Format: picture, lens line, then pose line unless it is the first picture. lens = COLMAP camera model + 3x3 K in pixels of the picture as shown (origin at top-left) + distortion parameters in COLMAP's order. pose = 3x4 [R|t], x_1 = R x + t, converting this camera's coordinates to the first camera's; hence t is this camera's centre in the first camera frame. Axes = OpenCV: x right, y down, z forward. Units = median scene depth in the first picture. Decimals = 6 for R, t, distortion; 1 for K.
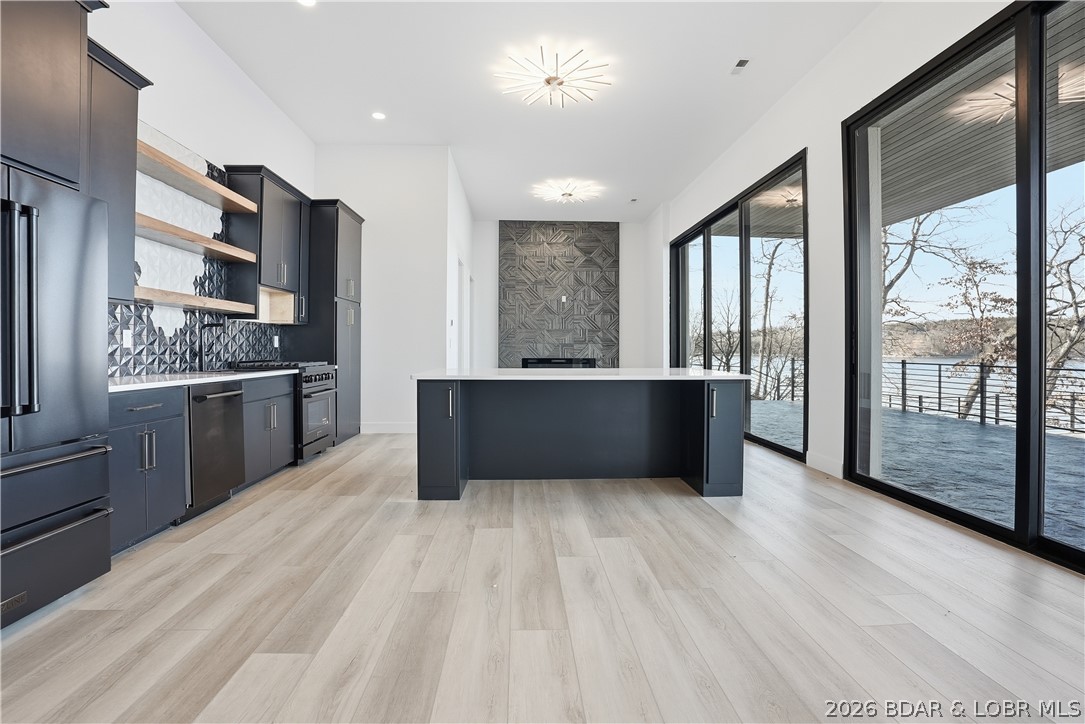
lens RADIAL K [[517.7, 0, 543.9], [0, 517.7, 348.6], [0, 0, 1]] dist [-0.080904, 0.032207]
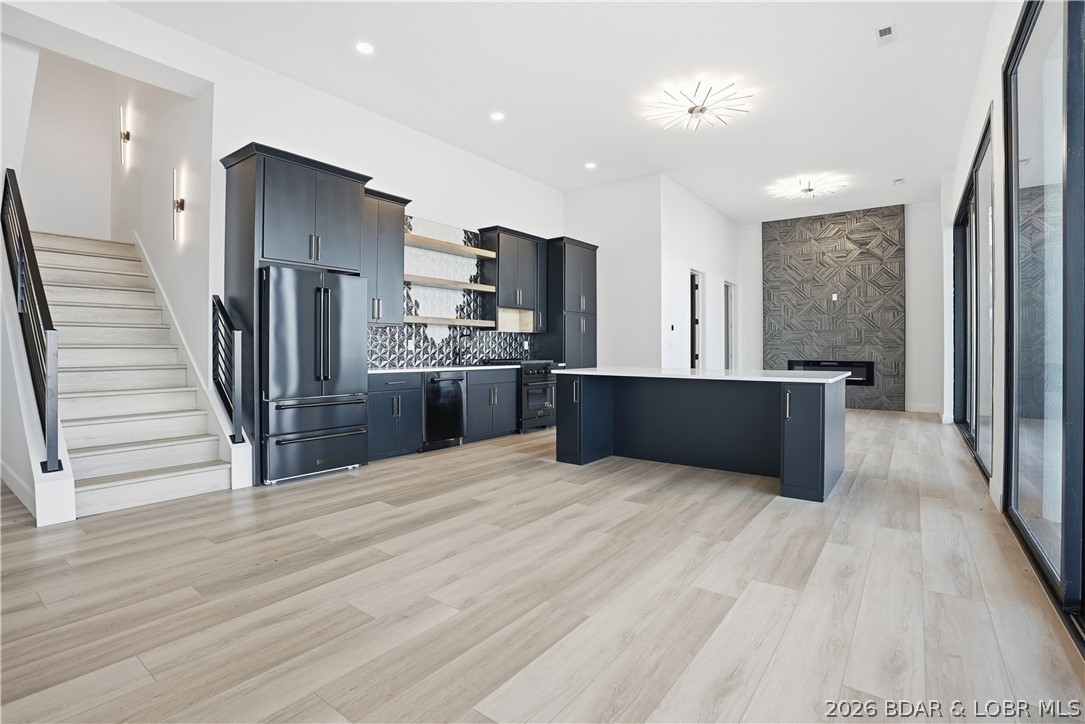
lens RADIAL K [[517.7, 0, 543.9], [0, 517.7, 348.6], [0, 0, 1]] dist [-0.080904, 0.032207]
pose [[0.769087, -0.001123, -0.639143, 0.489829], [-0.000639, 0.999997, -0.002526, -0.002104], [0.639144, 0.002351, 0.769084, -0.068011]]
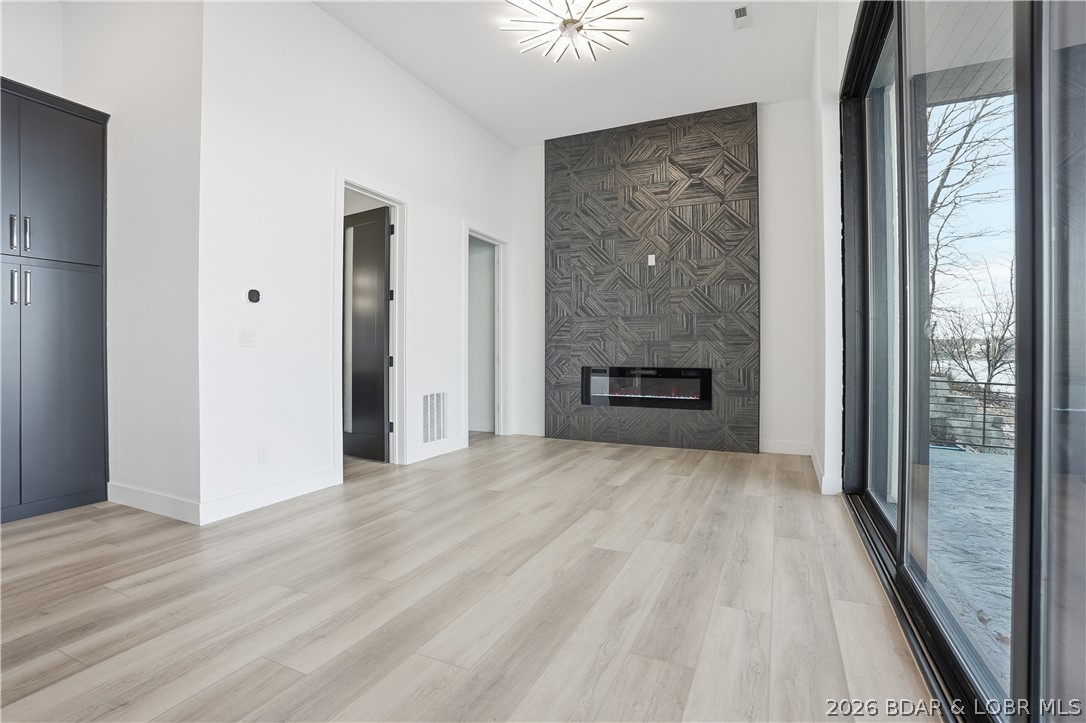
lens RADIAL K [[518.2, 0, 544.4], [0, 518.2, 348.1], [0, 0, 1]] dist [-0.080904, 0.032207]
pose [[0.882509, -0.003792, -0.470281, 0.442920], [-0.000608, 0.999957, -0.009203, 0.007102], [0.470296, 0.008408, 0.882469, 1.043483]]
